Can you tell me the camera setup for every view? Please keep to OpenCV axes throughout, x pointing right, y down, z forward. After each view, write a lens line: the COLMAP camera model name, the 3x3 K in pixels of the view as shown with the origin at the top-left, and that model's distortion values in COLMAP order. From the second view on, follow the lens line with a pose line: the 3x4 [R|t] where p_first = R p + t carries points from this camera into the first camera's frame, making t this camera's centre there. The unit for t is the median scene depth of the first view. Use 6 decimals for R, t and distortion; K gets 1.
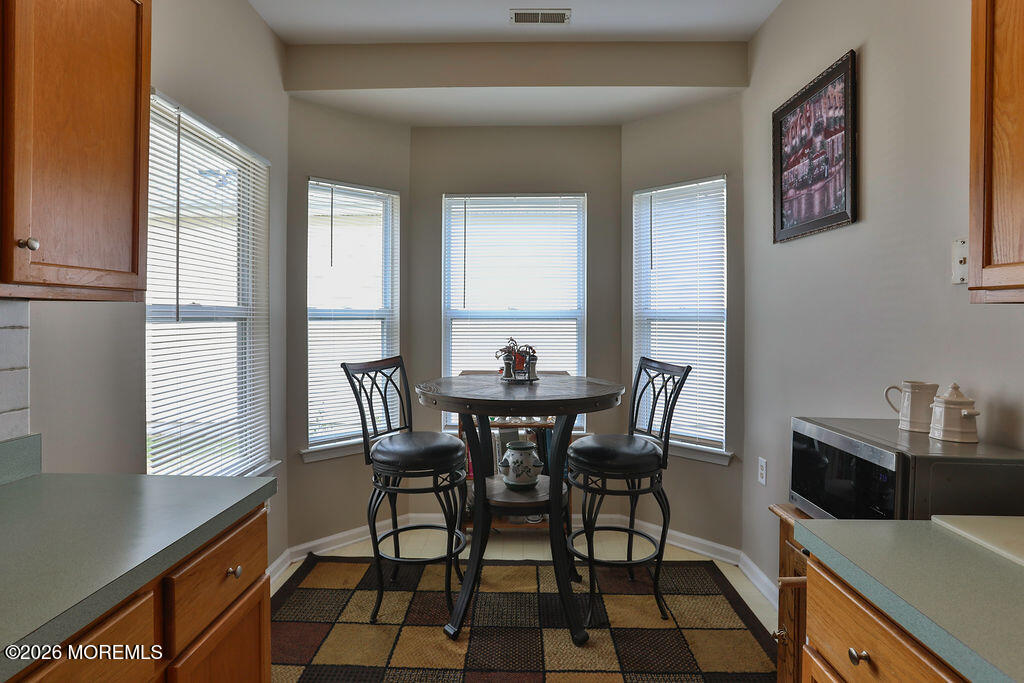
lens RADIAL K [[587.1, 0, 507.7], [0, 587.1, 317.0], [0, 0, 1]] dist [-0.039523, 0.002282]
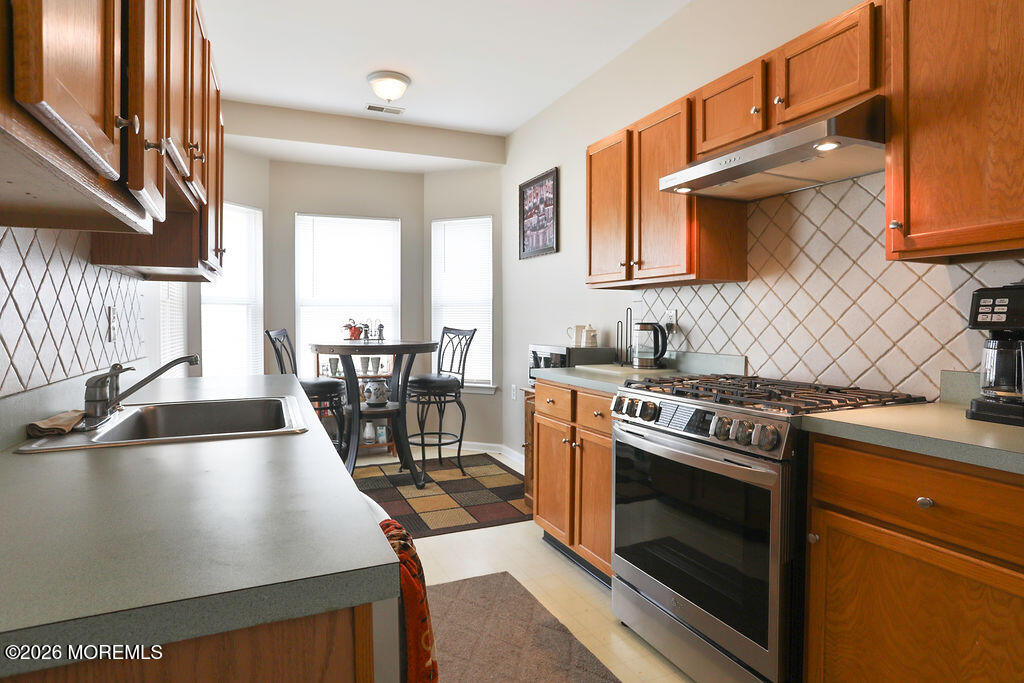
lens RADIAL K [[587.1, 0, 507.7], [0, 587.1, 317.0], [0, 0, 1]] dist [-0.039523, 0.002282]
pose [[0.914602, -0.003973, 0.404337, -0.300621], [0.004591, 0.999989, -0.000560, 0.048837], [-0.404330, 0.002369, 0.914610, -0.623168]]
